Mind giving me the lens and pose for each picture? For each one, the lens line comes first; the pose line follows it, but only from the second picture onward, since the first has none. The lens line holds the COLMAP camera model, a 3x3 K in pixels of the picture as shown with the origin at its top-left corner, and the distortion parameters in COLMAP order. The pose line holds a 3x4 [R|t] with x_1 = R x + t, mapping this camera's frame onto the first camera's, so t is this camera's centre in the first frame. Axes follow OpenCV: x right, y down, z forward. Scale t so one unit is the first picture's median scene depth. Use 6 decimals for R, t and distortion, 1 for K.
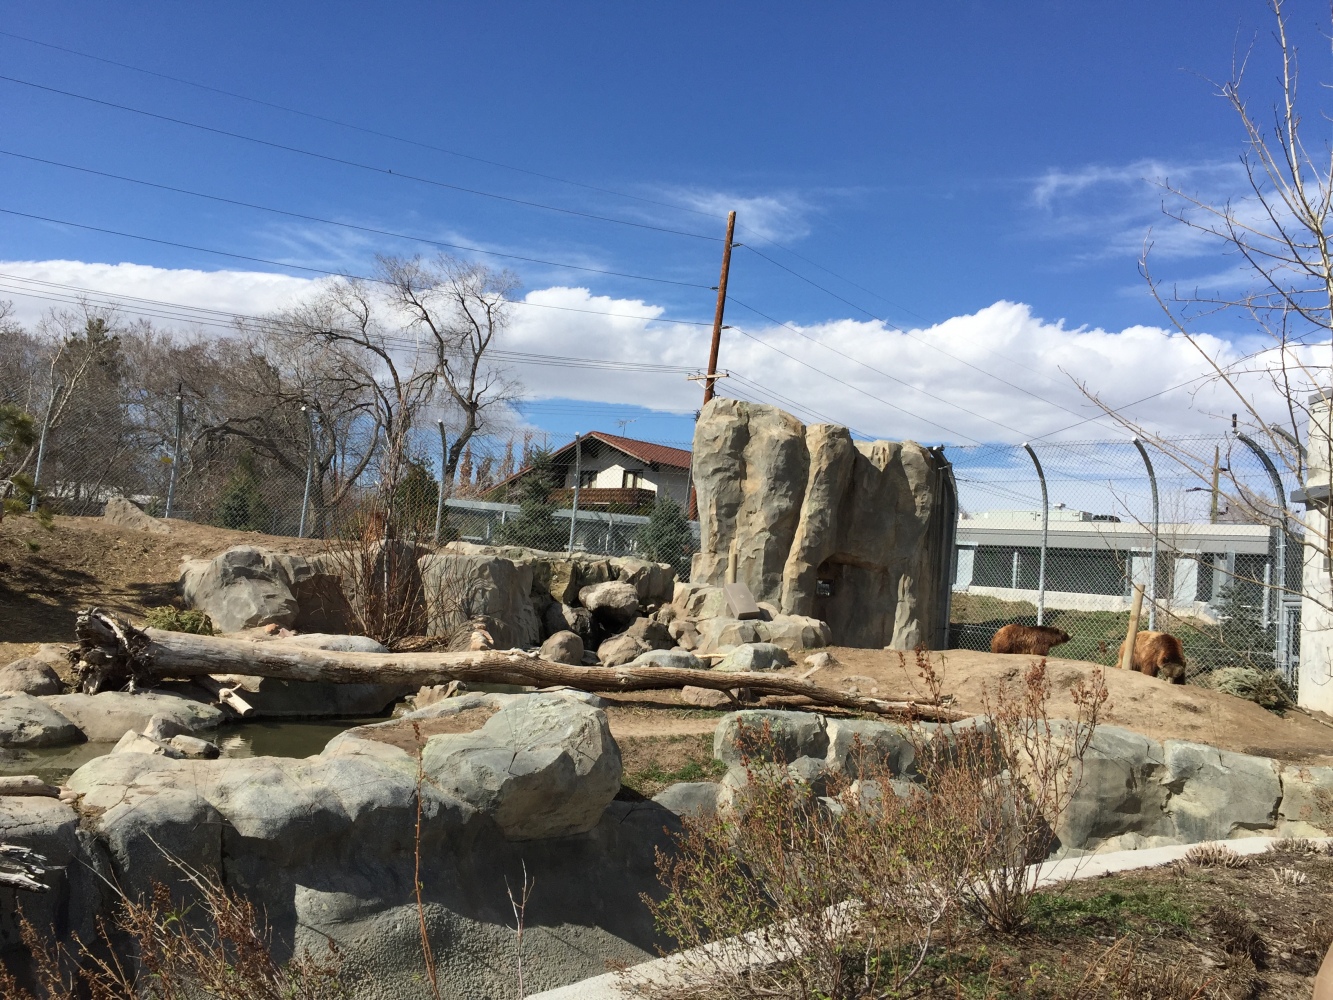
lens RADIAL K [[1133.9, 0, 666.5], [0, 1133.9, 500.0], [0, 0, 1]] dist [0.106076, -0.108701]
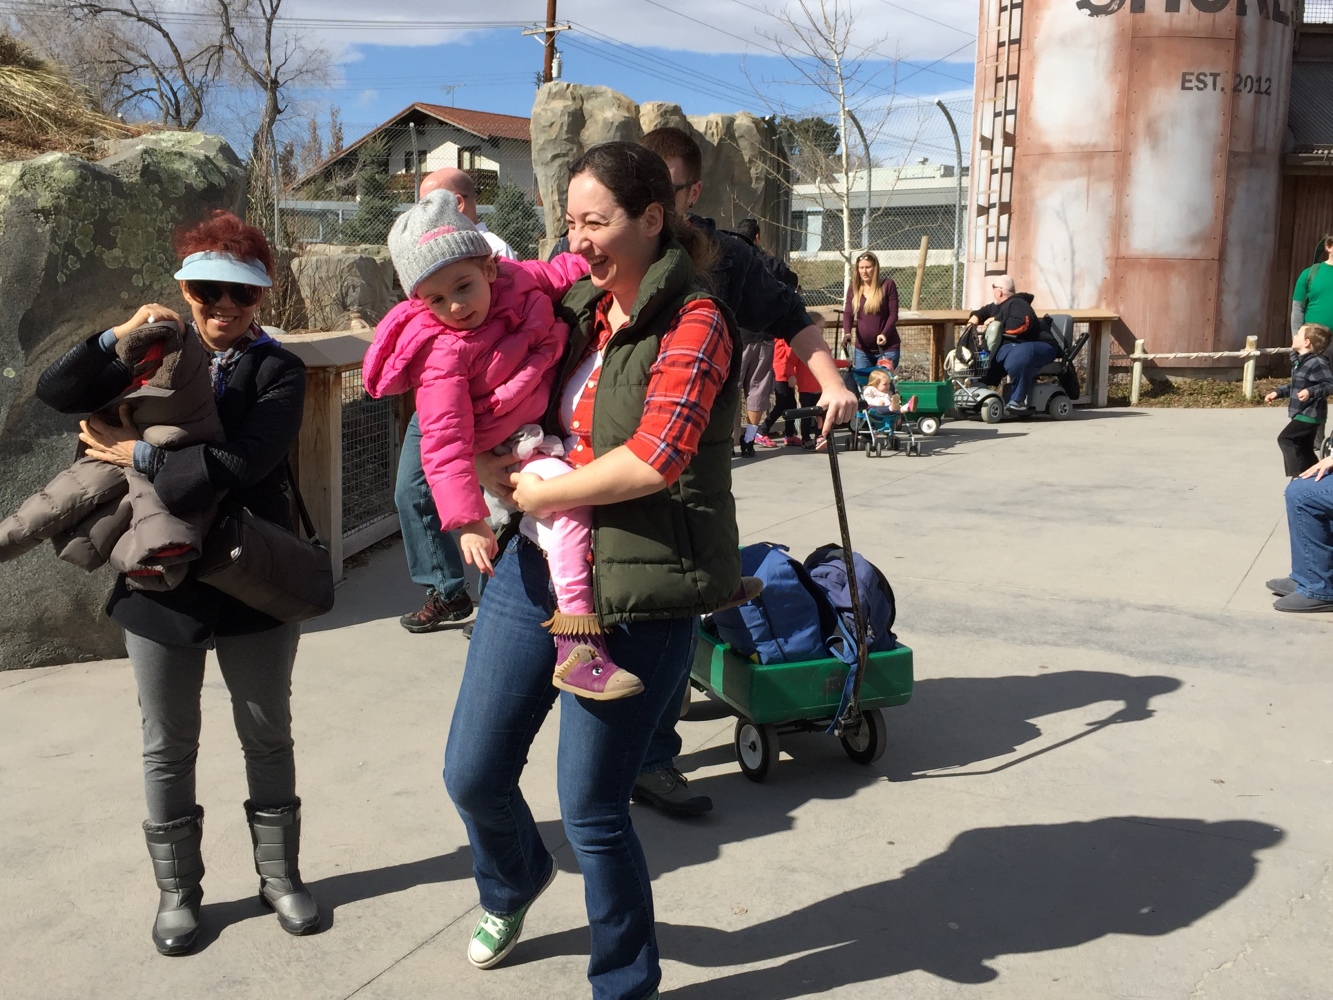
lens RADIAL K [[1745.6, 0, 666.5], [0, 1745.6, 500.0], [0, 0, 1]] dist [0.061490, 0.059319]
pose [[0.994025, -0.084736, 0.068812, 0.008558], [0.069873, 0.978255, 0.195284, -0.023350], [-0.083863, -0.189309, 0.978330, -0.593953]]
